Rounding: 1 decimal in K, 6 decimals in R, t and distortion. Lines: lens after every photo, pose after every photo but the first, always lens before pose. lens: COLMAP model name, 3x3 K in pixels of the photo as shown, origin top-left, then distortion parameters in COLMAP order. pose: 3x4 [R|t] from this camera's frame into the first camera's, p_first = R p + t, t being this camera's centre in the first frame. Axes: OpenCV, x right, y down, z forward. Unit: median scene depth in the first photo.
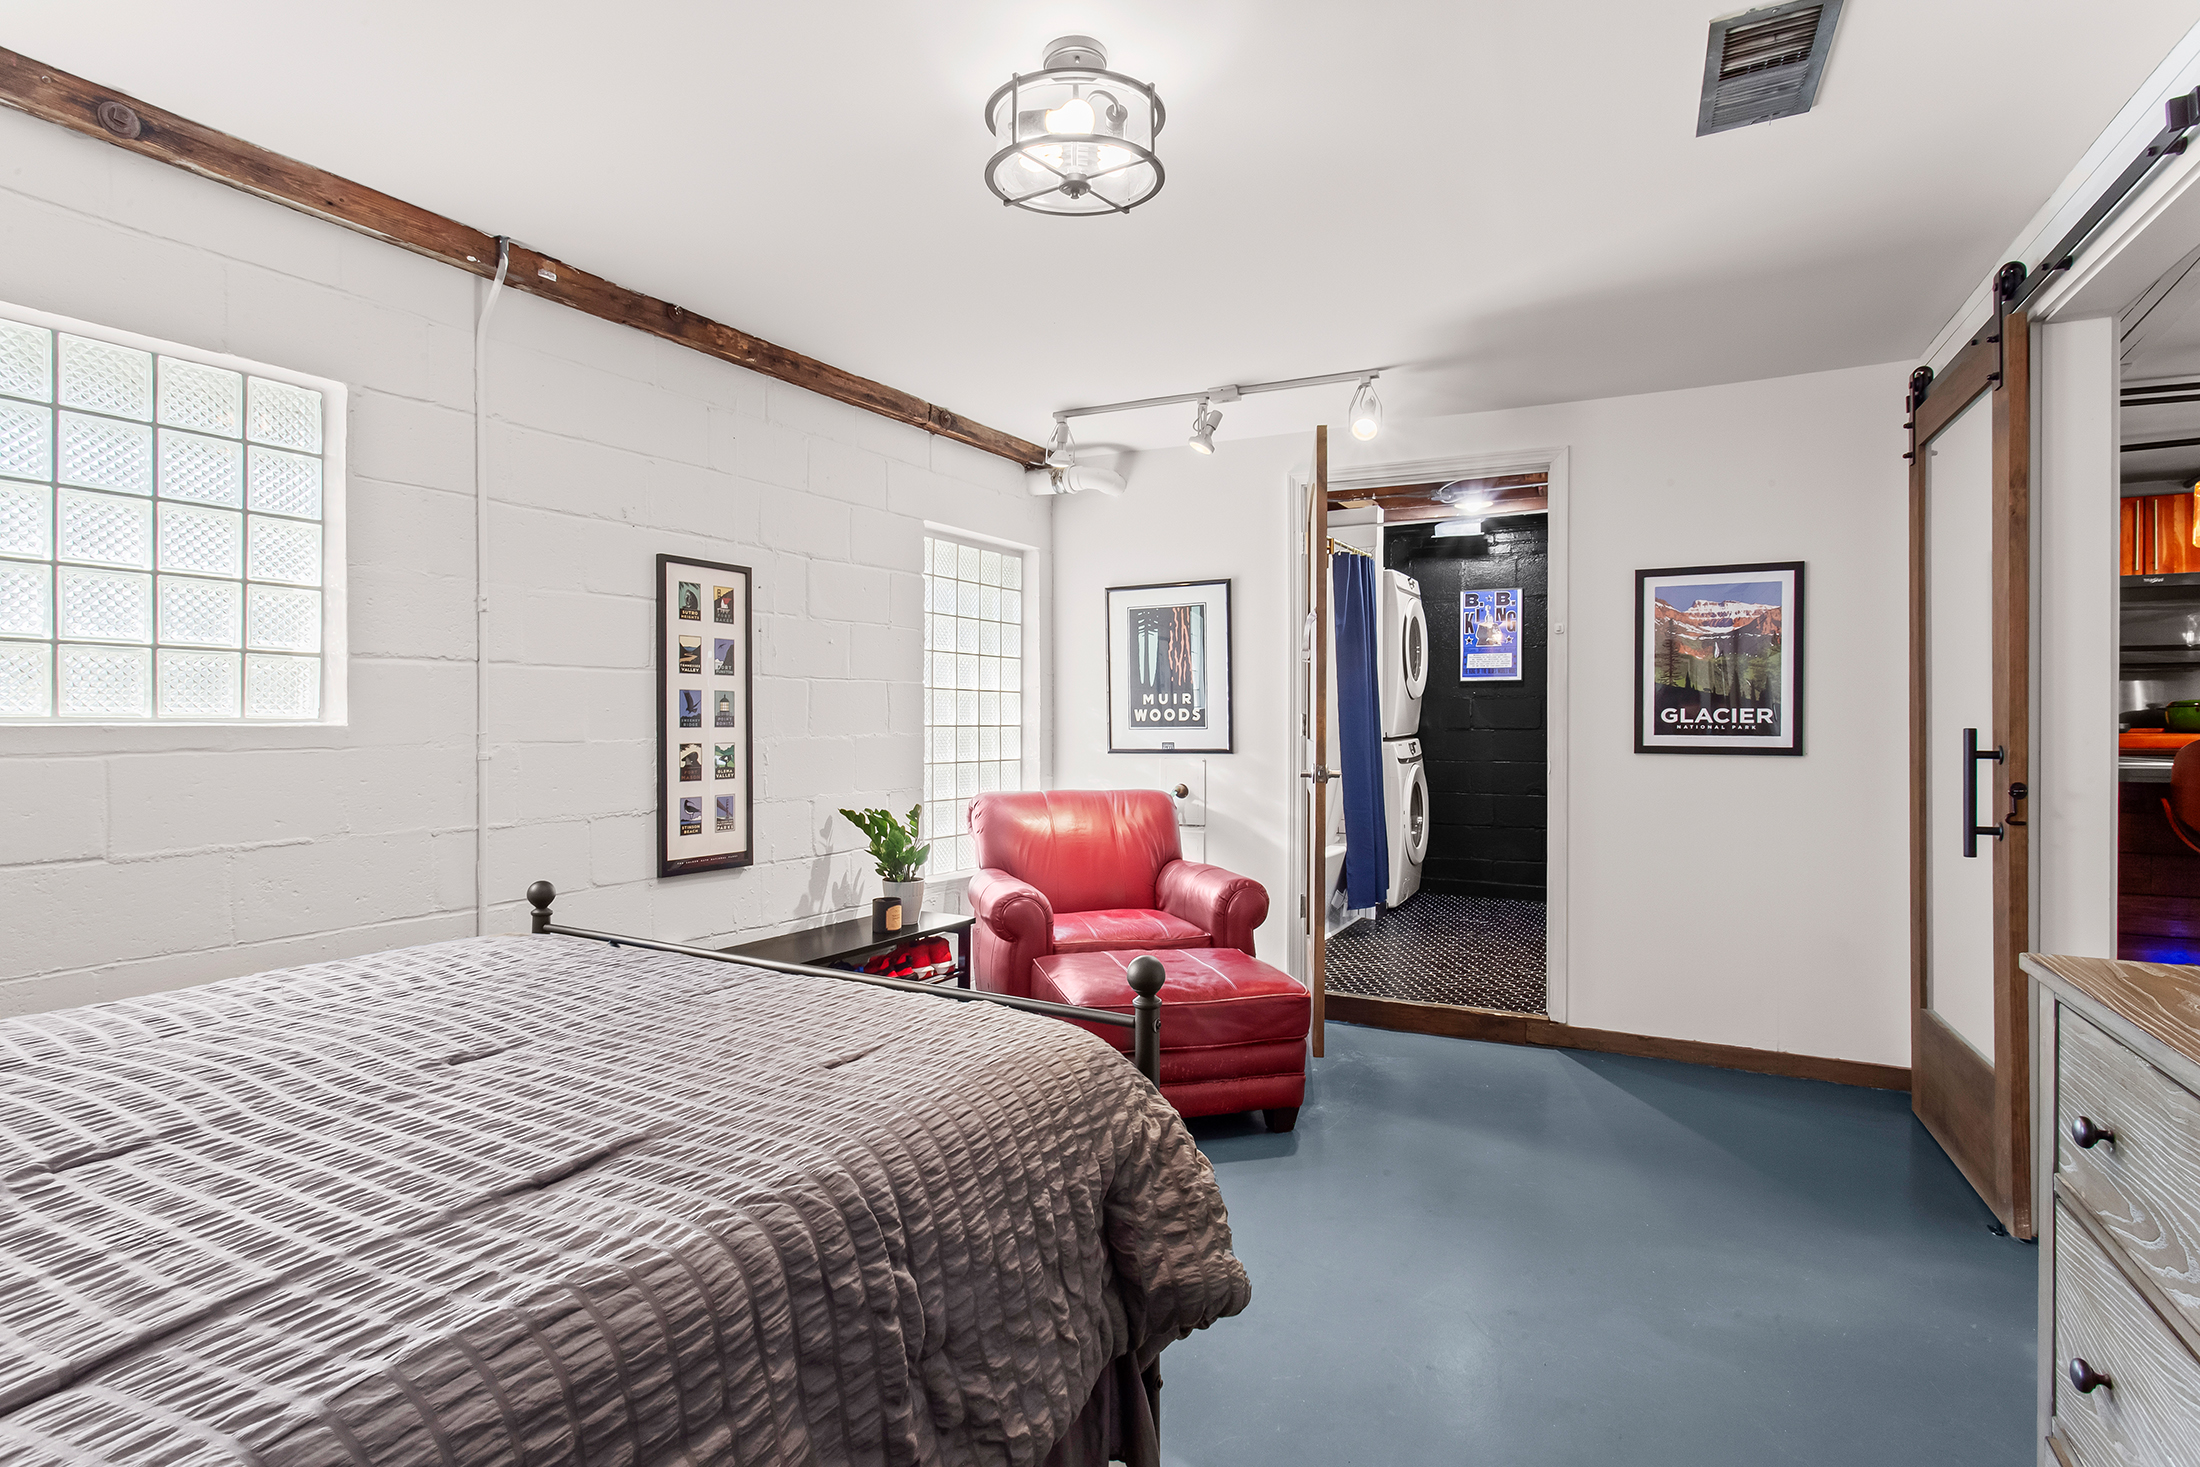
lens RADIAL K [[1058.2, 0, 1092.8], [0, 1058.2, 714.9], [0, 0, 1]] dist [-0.001487, 0.003960]
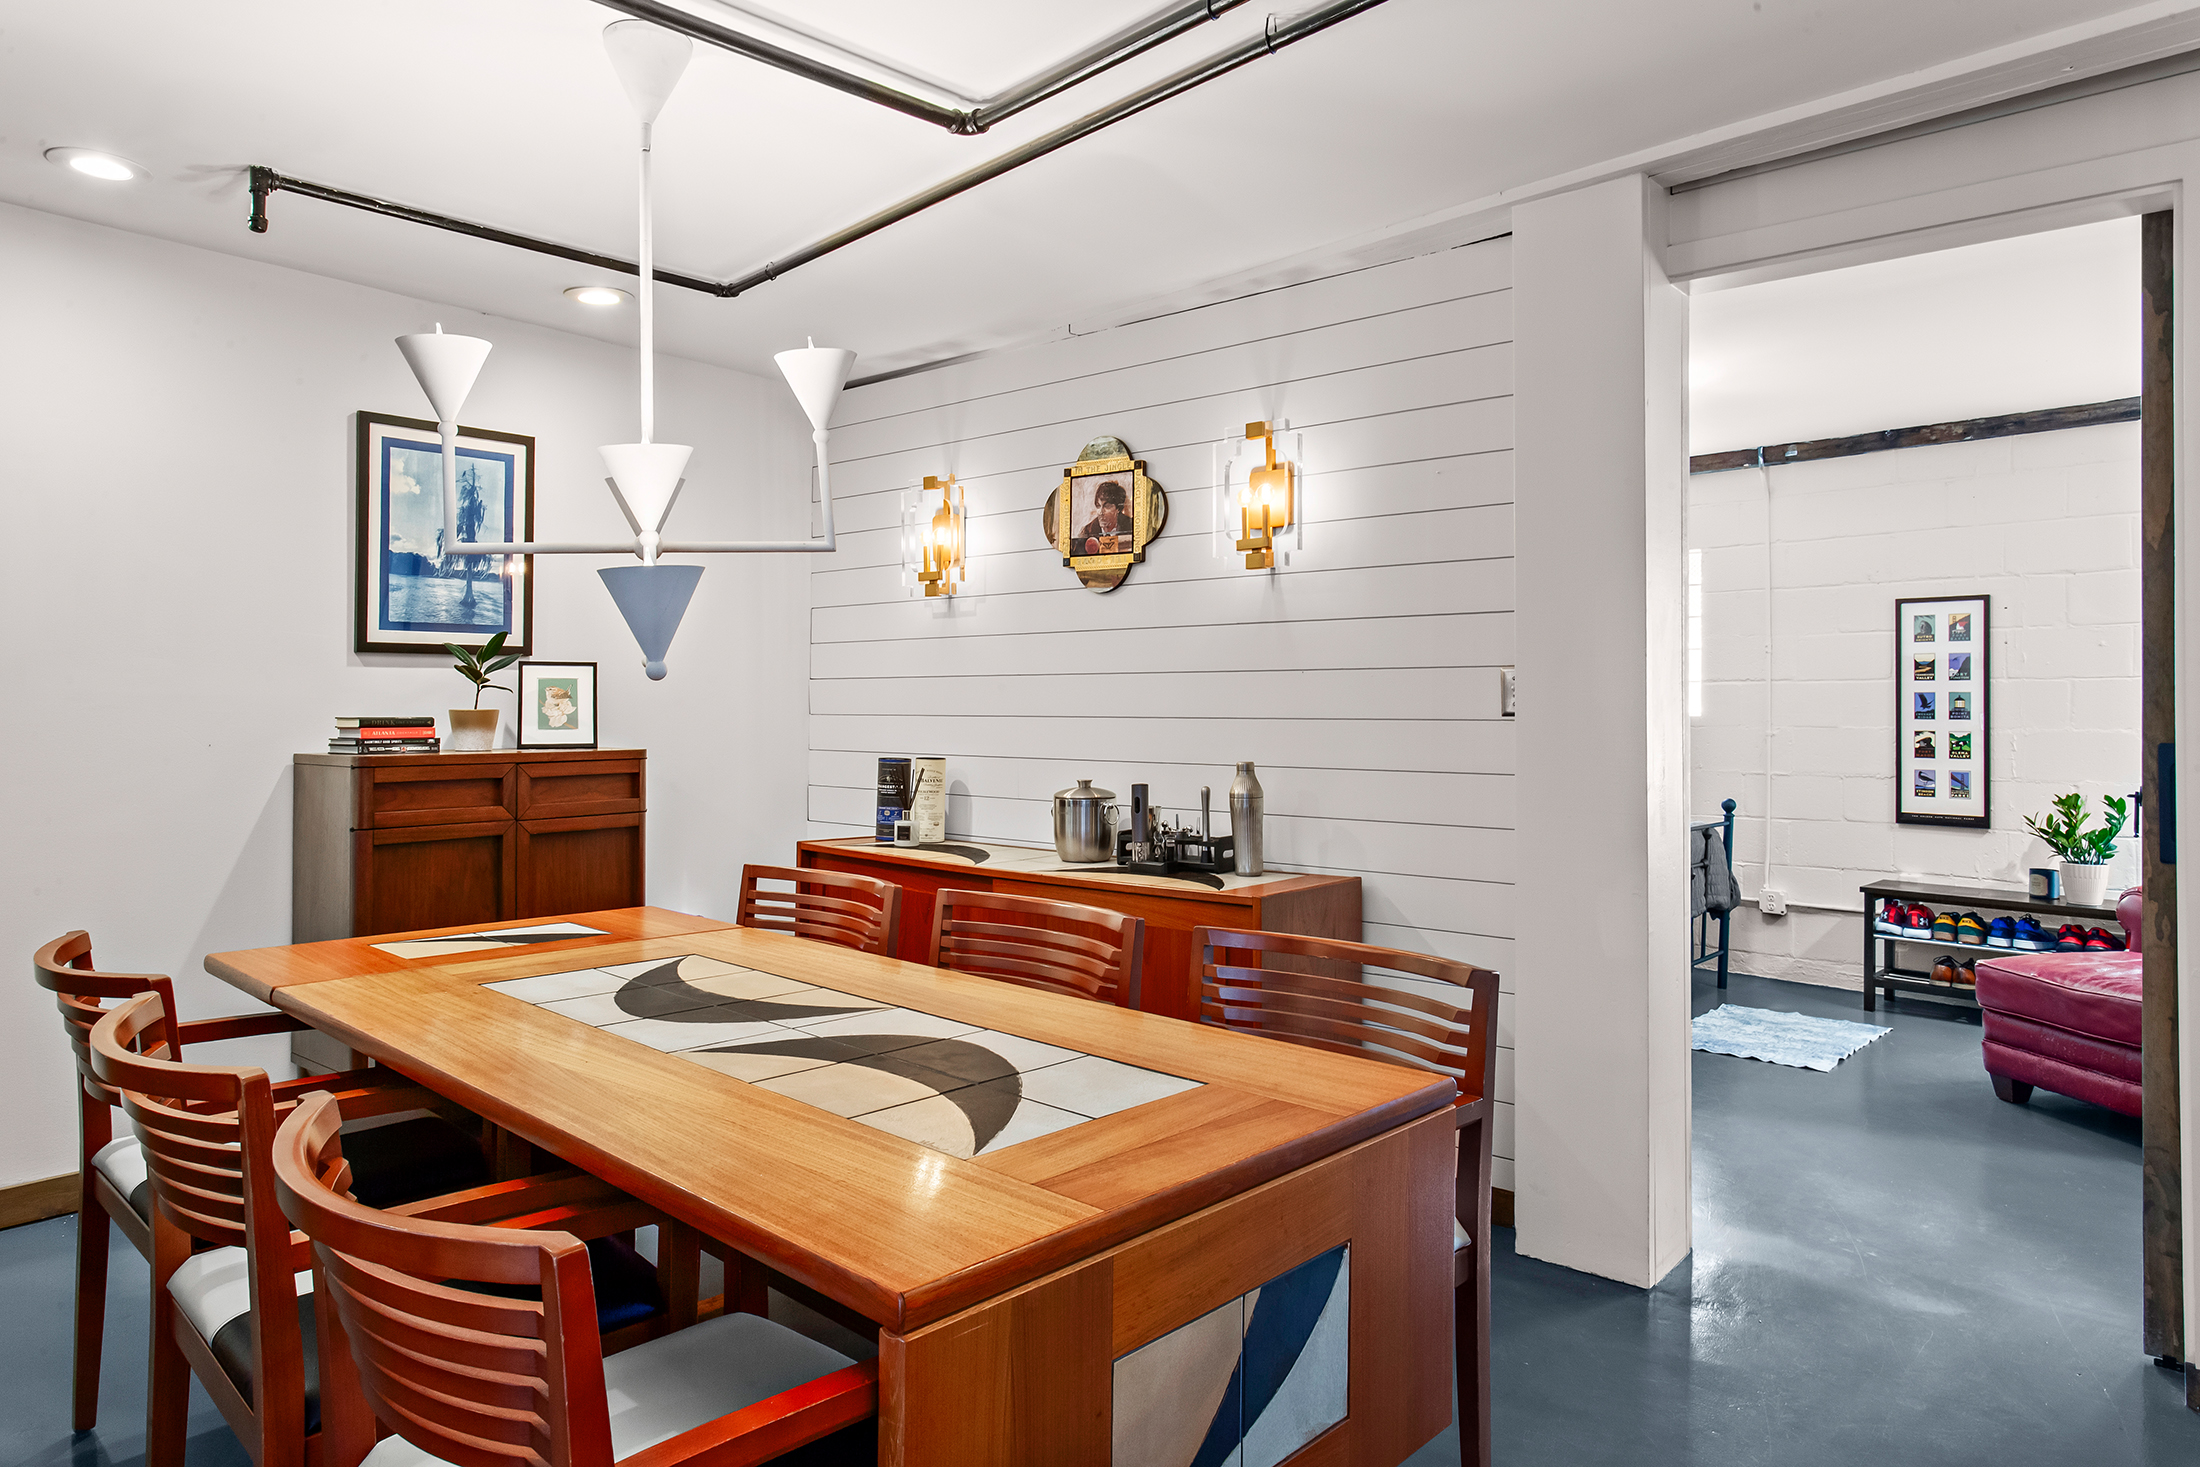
lens RADIAL K [[1343.3, 0, 1057.5], [0, 1343.3, 679.9], [0, 0, 1]] dist [-0.021134, 0.006879]
pose [[-0.286789, -0.018256, -0.957820, 1.618697], [-0.000949, 0.999823, -0.018772, -0.005960], [0.957993, -0.004475, -0.286756, 0.411279]]
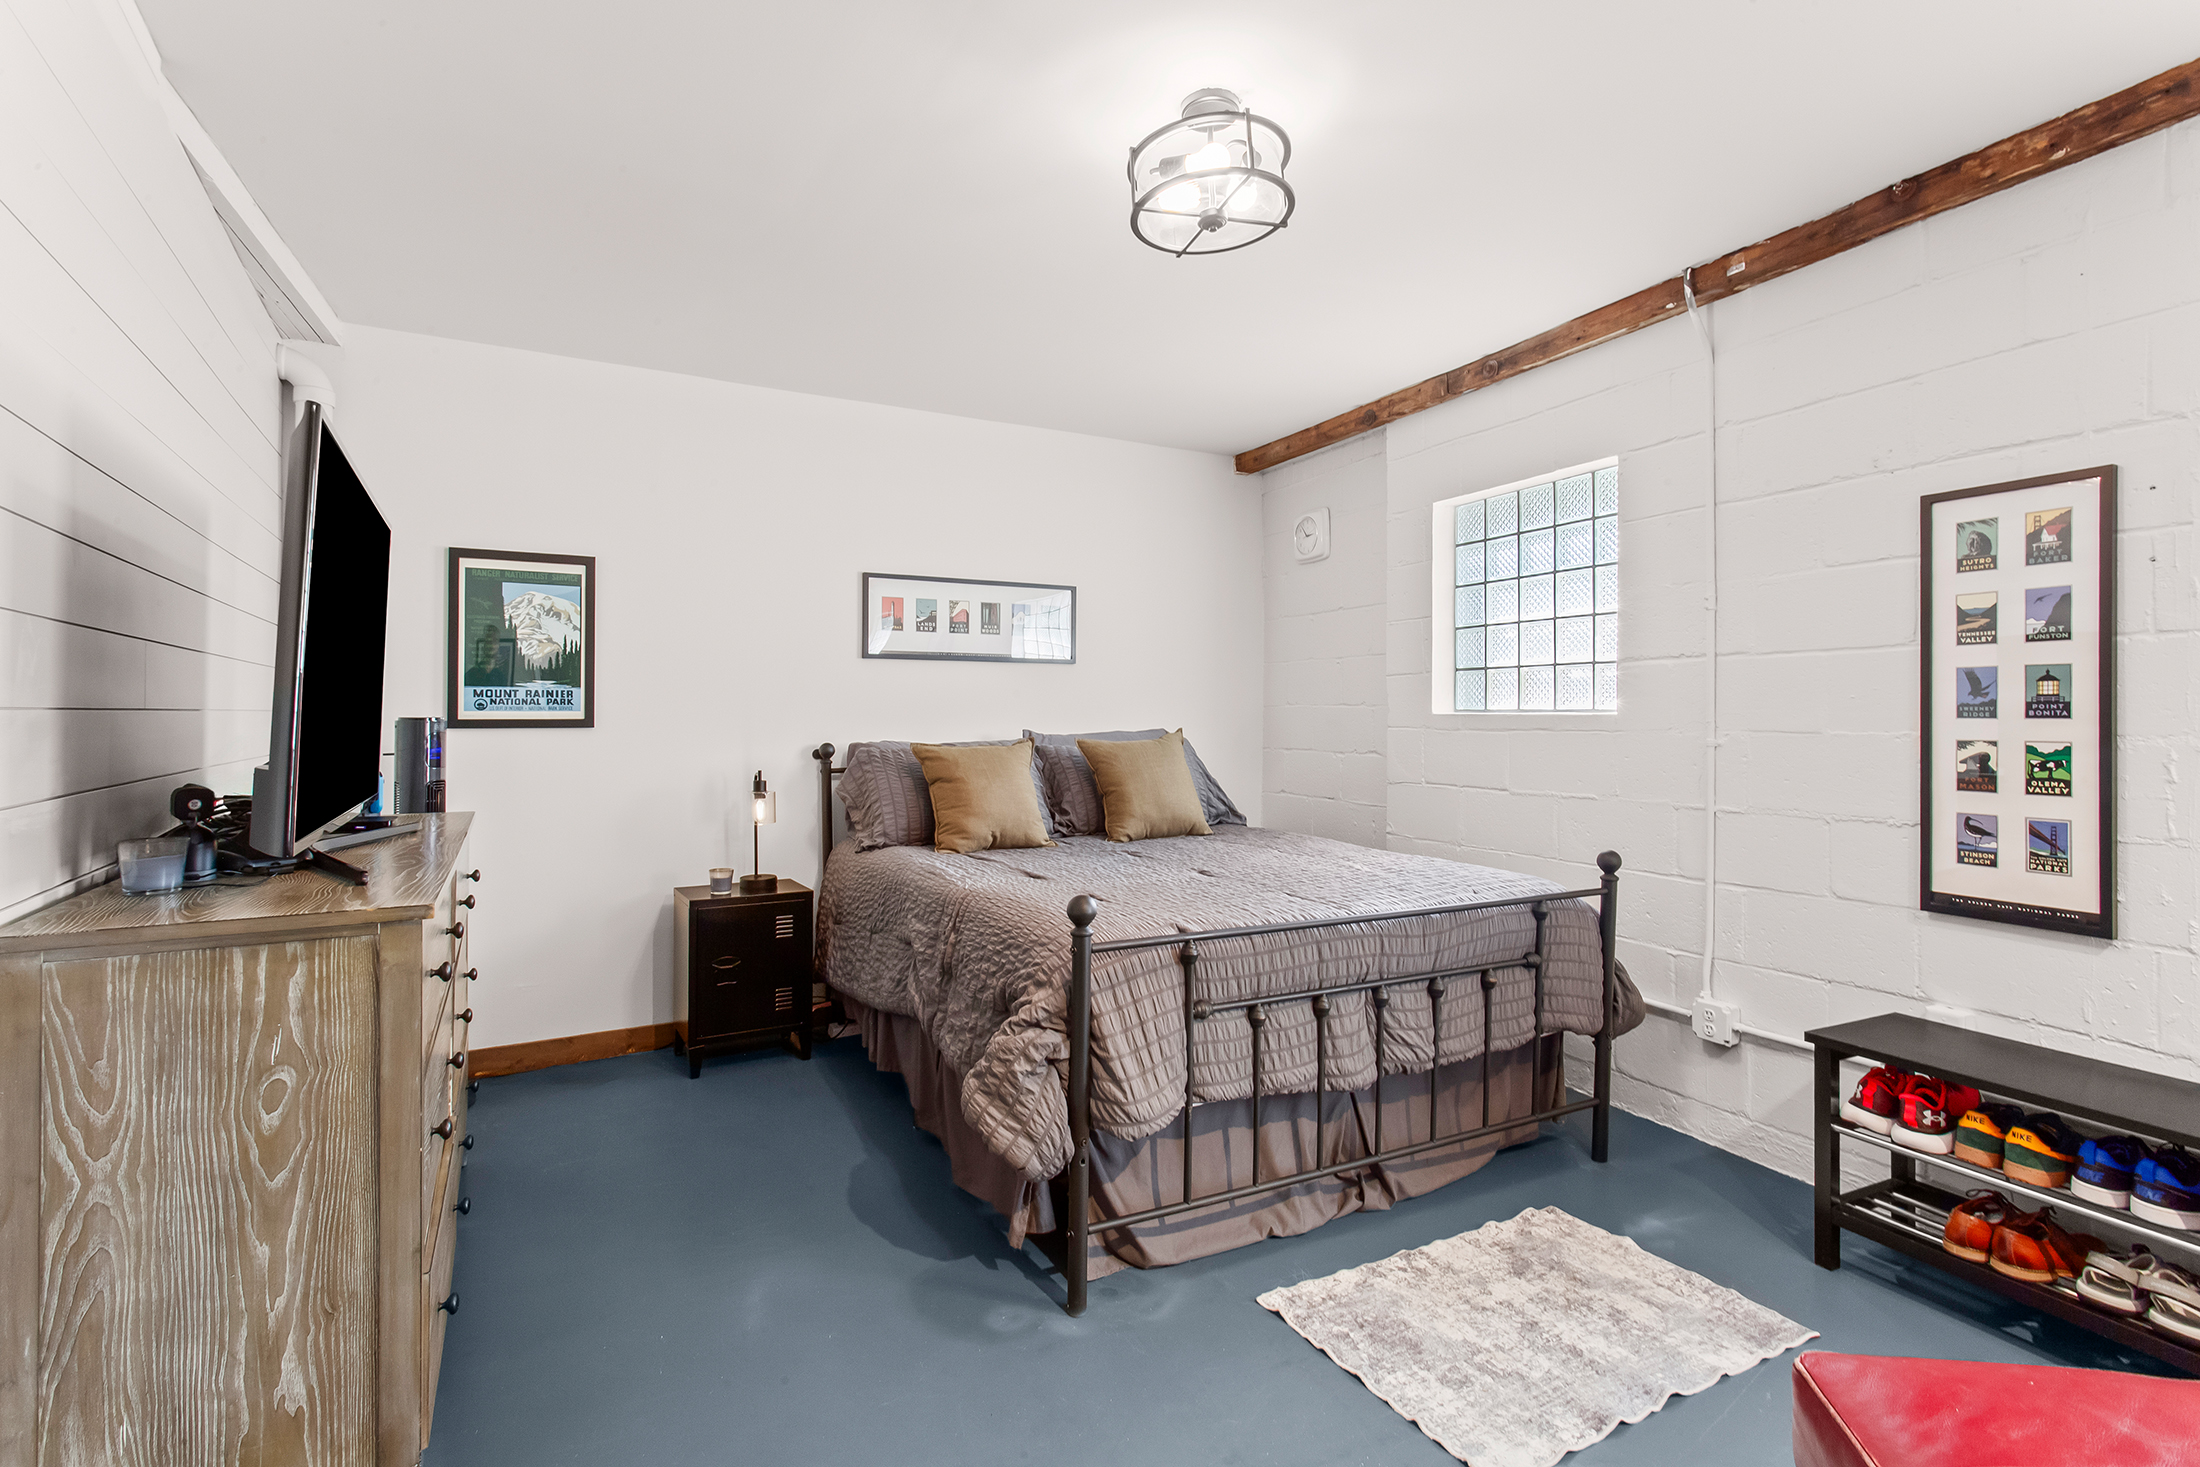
lens RADIAL K [[1058.2, 0, 1091.9], [0, 1058.2, 702.8], [0, 0, 1]] dist [-0.001487, 0.003960]
pose [[-0.569116, -0.008590, -0.822212, 0.568784], [0.002276, 0.999925, -0.012022, 0.008488], [0.822254, -0.008713, -0.569054, 0.912310]]
